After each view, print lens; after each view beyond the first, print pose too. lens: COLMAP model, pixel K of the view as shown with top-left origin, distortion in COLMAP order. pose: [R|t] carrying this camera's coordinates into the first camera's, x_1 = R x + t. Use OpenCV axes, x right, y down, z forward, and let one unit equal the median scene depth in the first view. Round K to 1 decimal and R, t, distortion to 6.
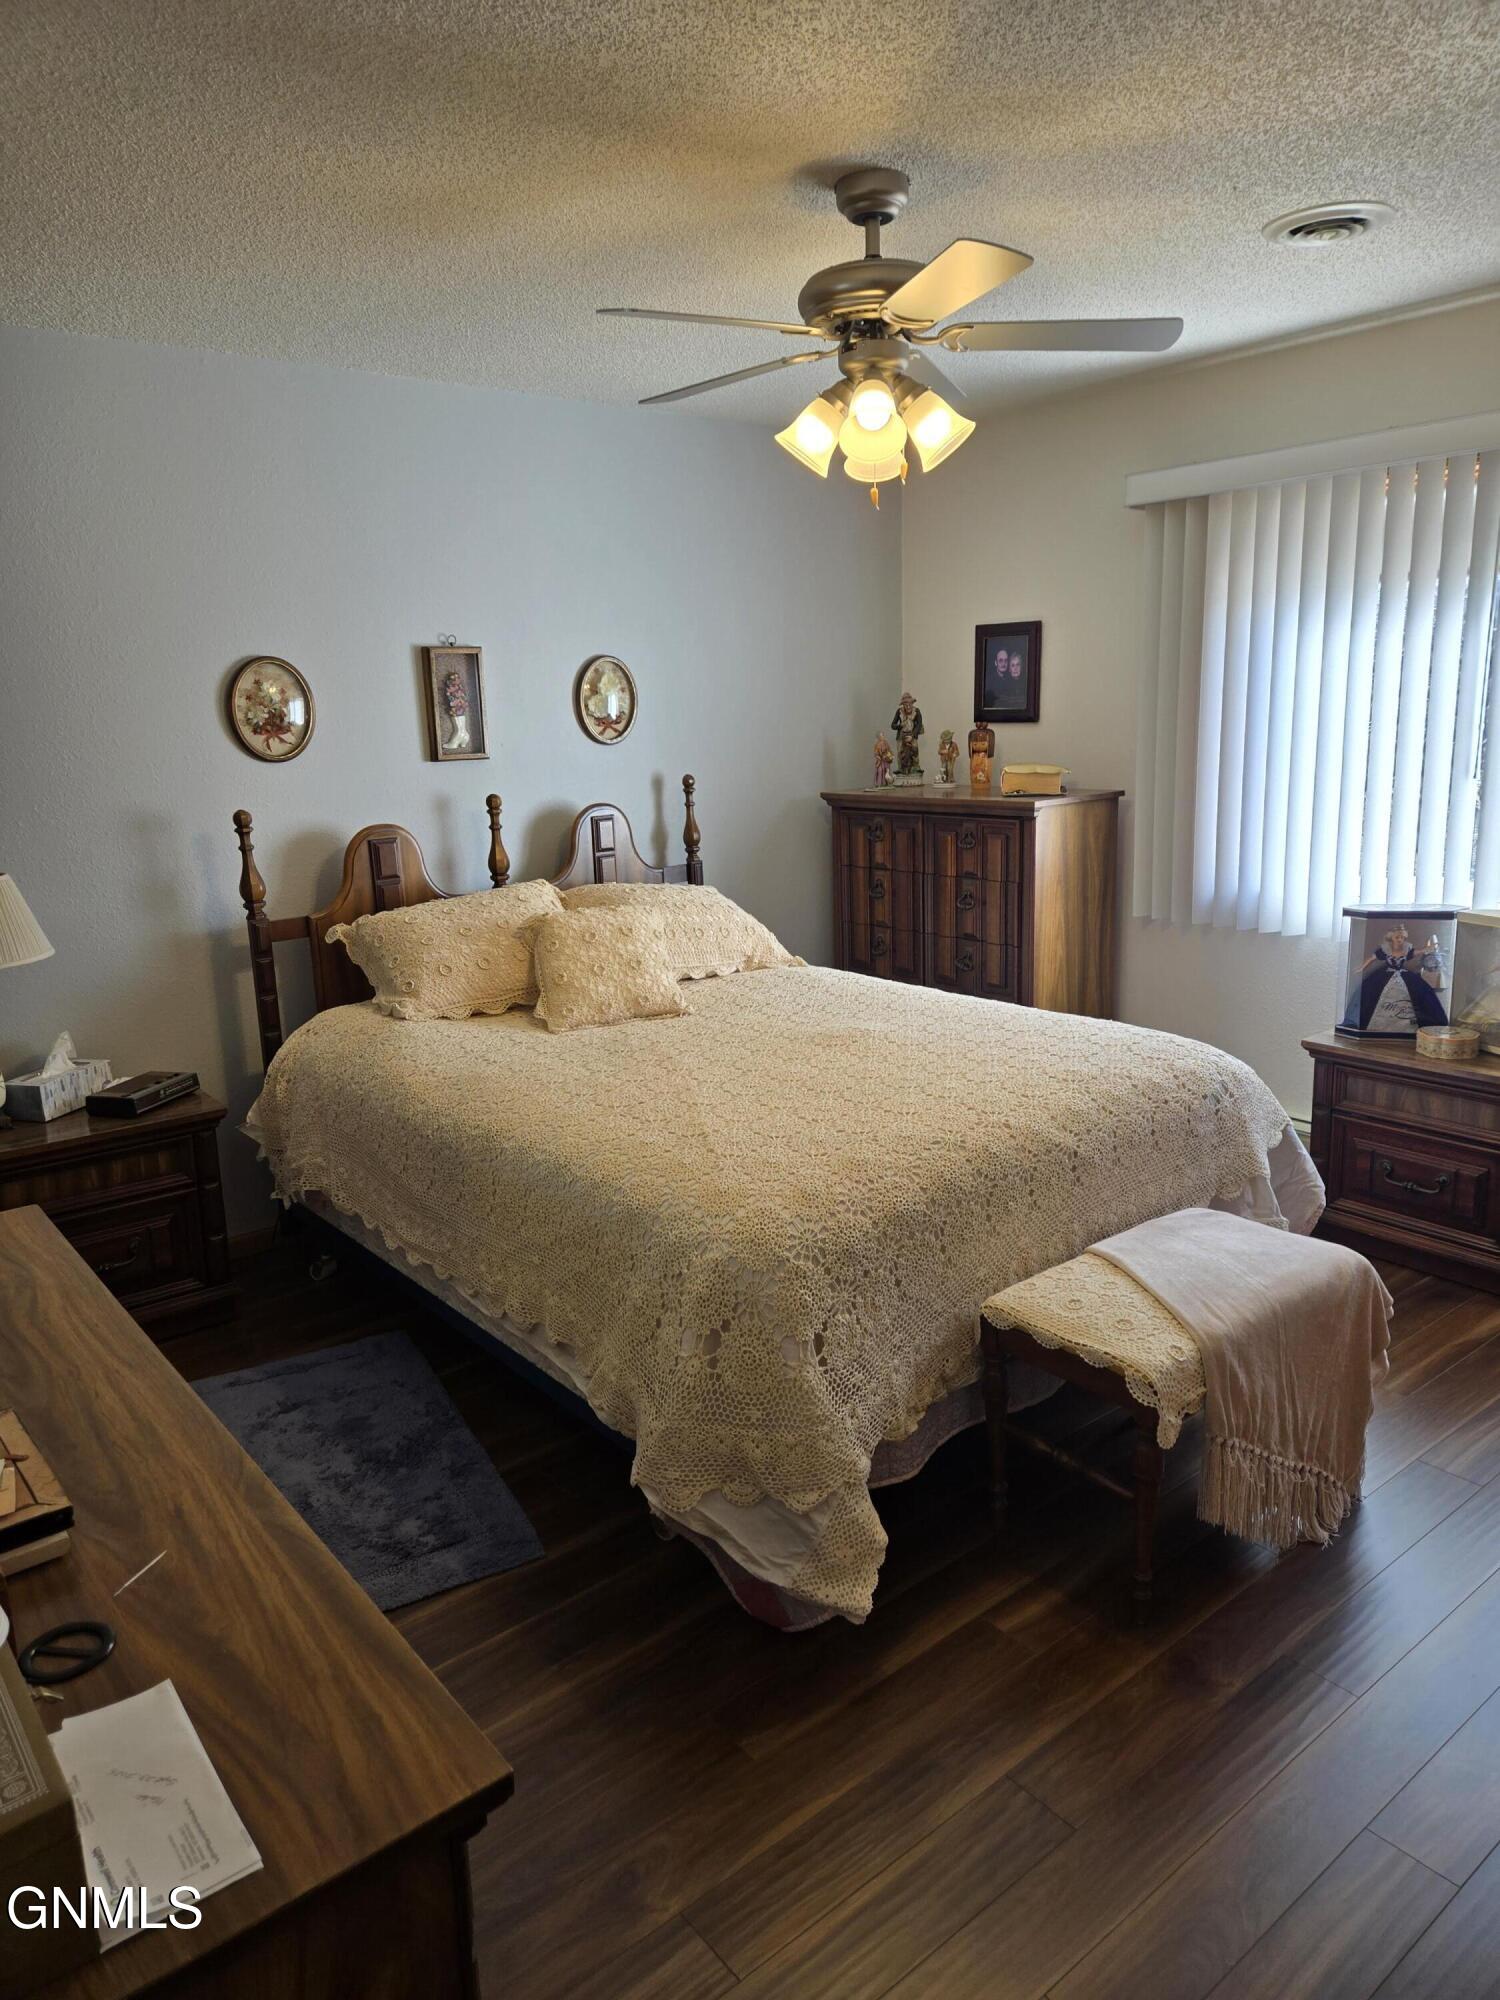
lens RADIAL K [[1331.2, 0, 760.6], [0, 1331.2, 981.6], [0, 0, 1]] dist [0.077897, -0.063291]
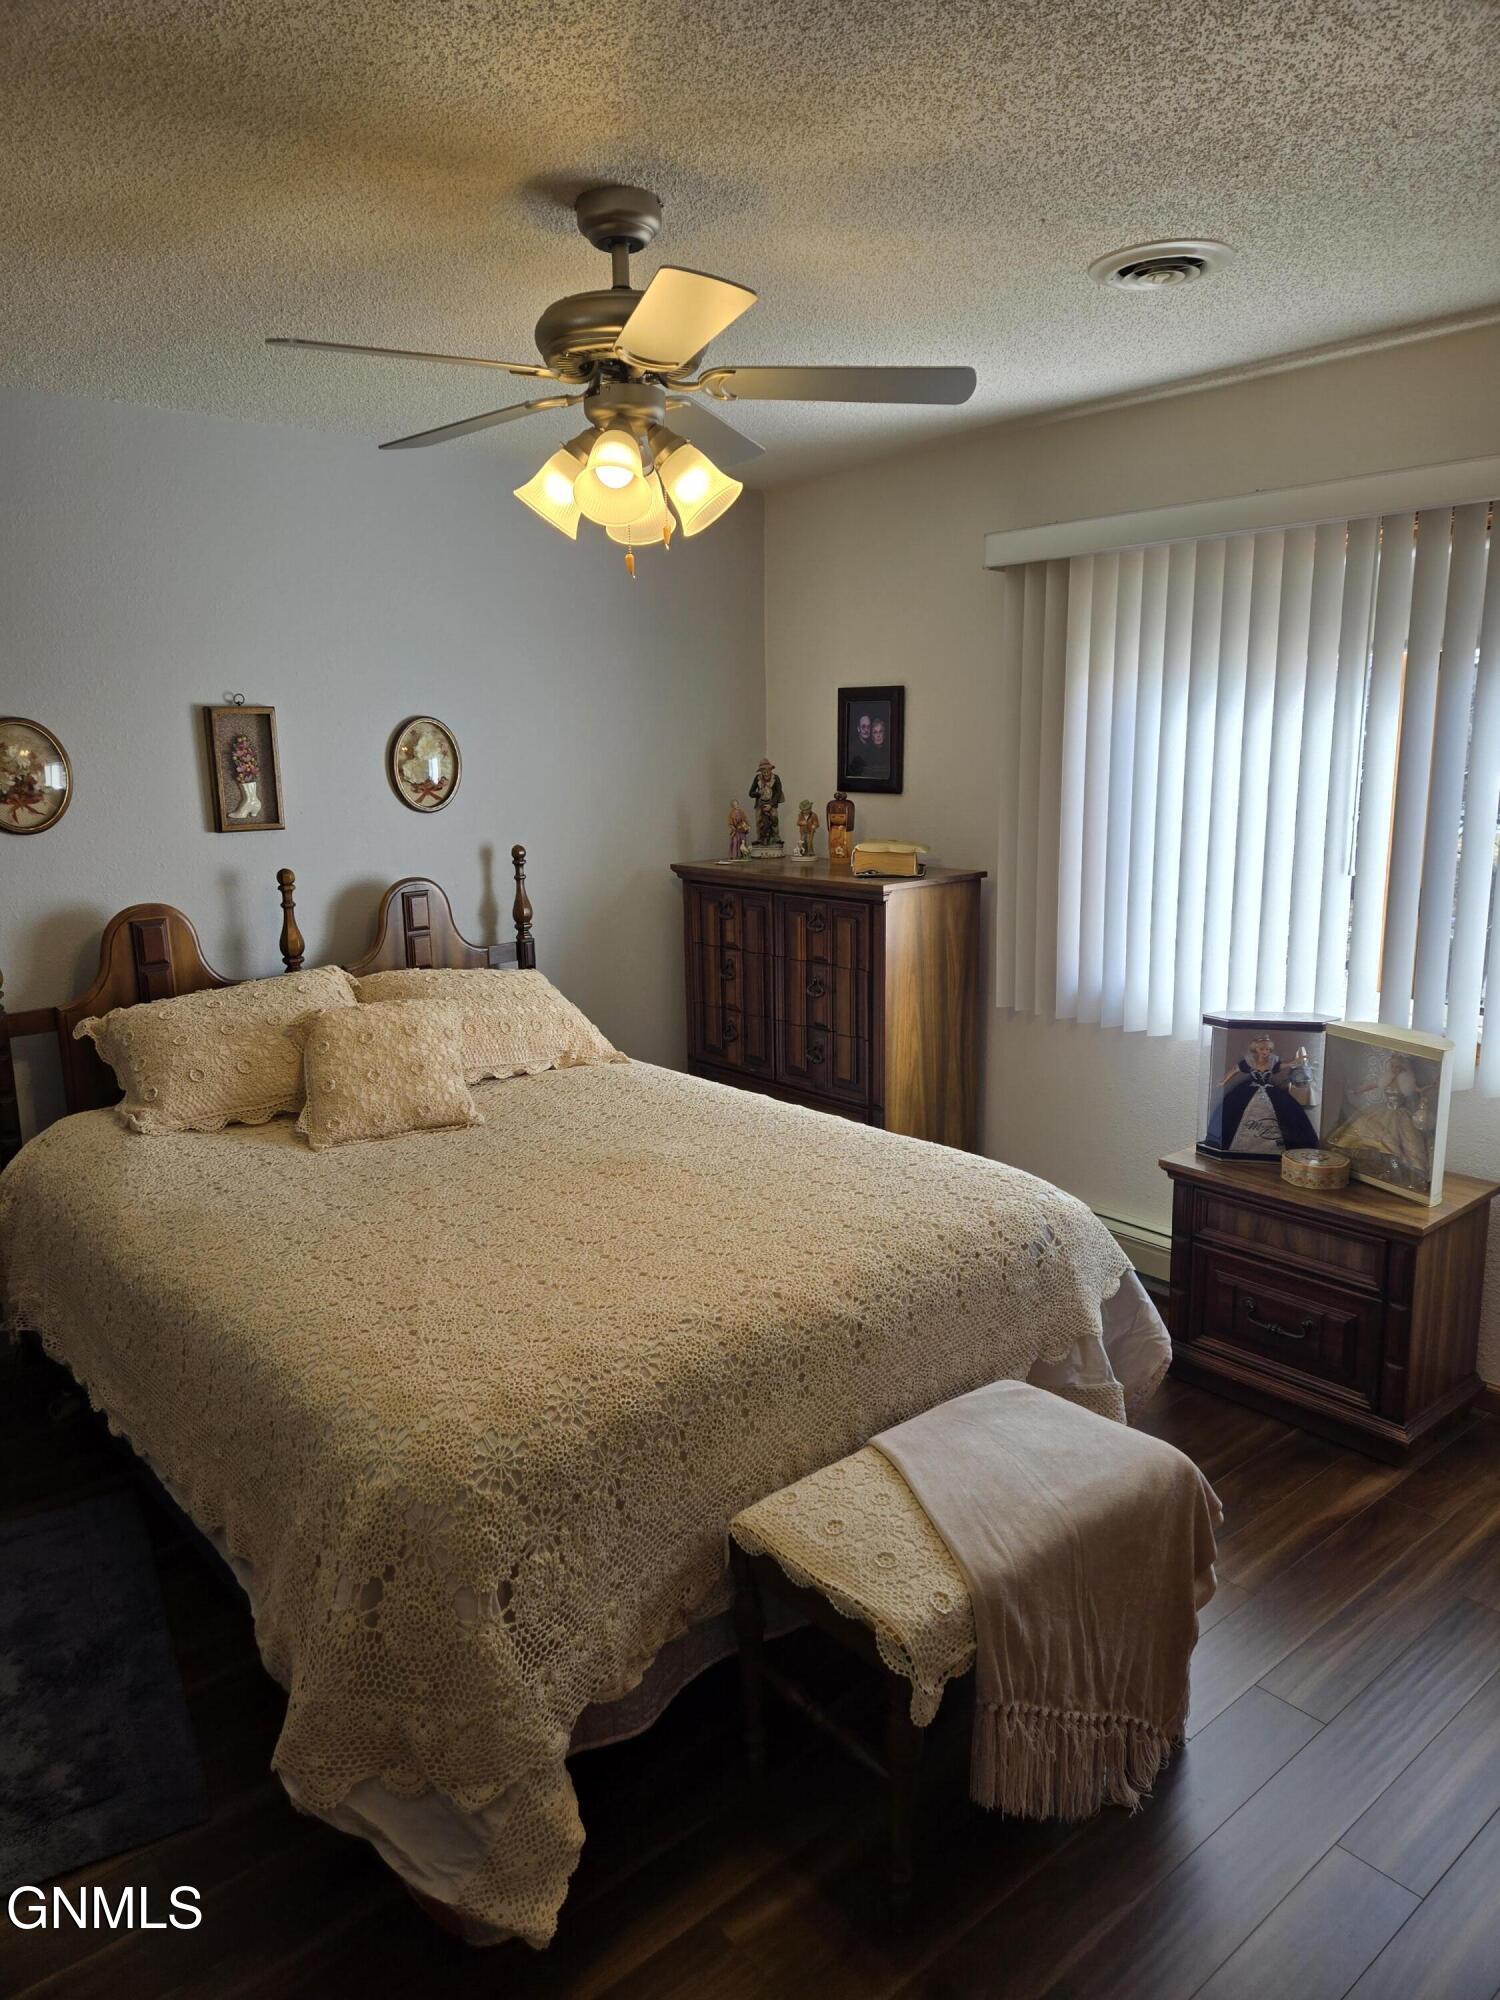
lens RADIAL K [[1331.2, 0, 729.7], [0, 1331.2, 989.1], [0, 0, 1]] dist [0.077897, -0.063291]
pose [[0.999810, 0.011914, 0.015450, 0.129254], [-0.011618, 0.999750, -0.019114, -0.066731], [-0.015674, 0.018930, 0.999698, 0.132321]]
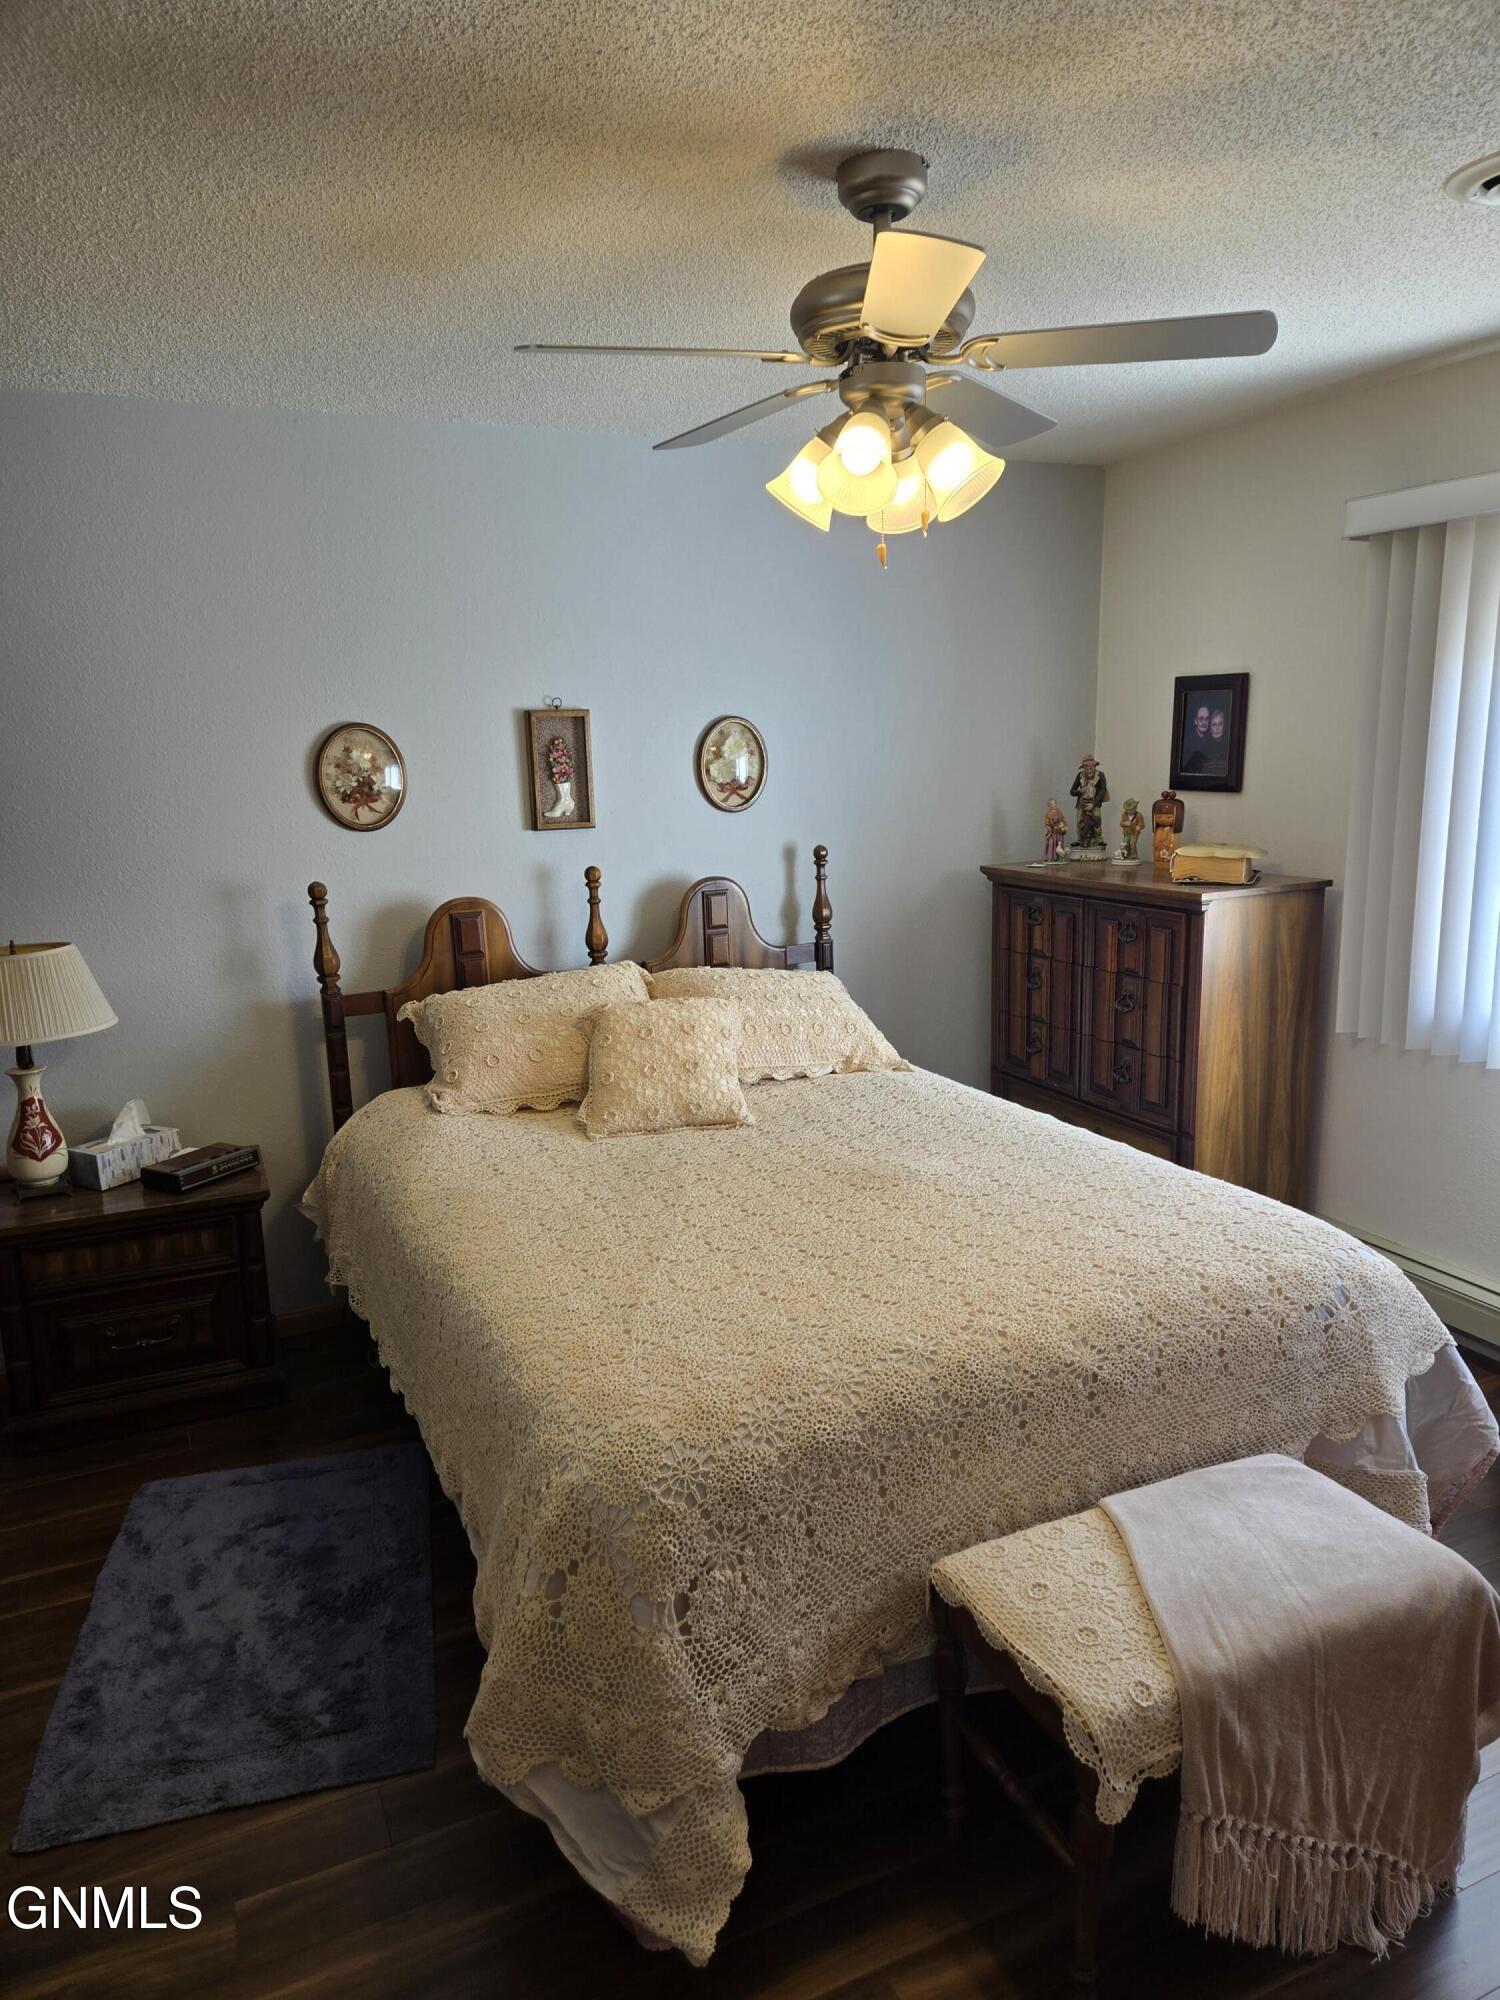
lens RADIAL K [[1331.2, 0, 752.2], [0, 1331.2, 1016.9], [0, 0, 1]] dist [0.077897, -0.063291]
pose [[0.969491, 0.058011, -0.238164, 0.204810], [-0.056398, 0.998316, 0.013587, -0.079029], [0.238551, 0.000259, 0.971130, 0.170715]]
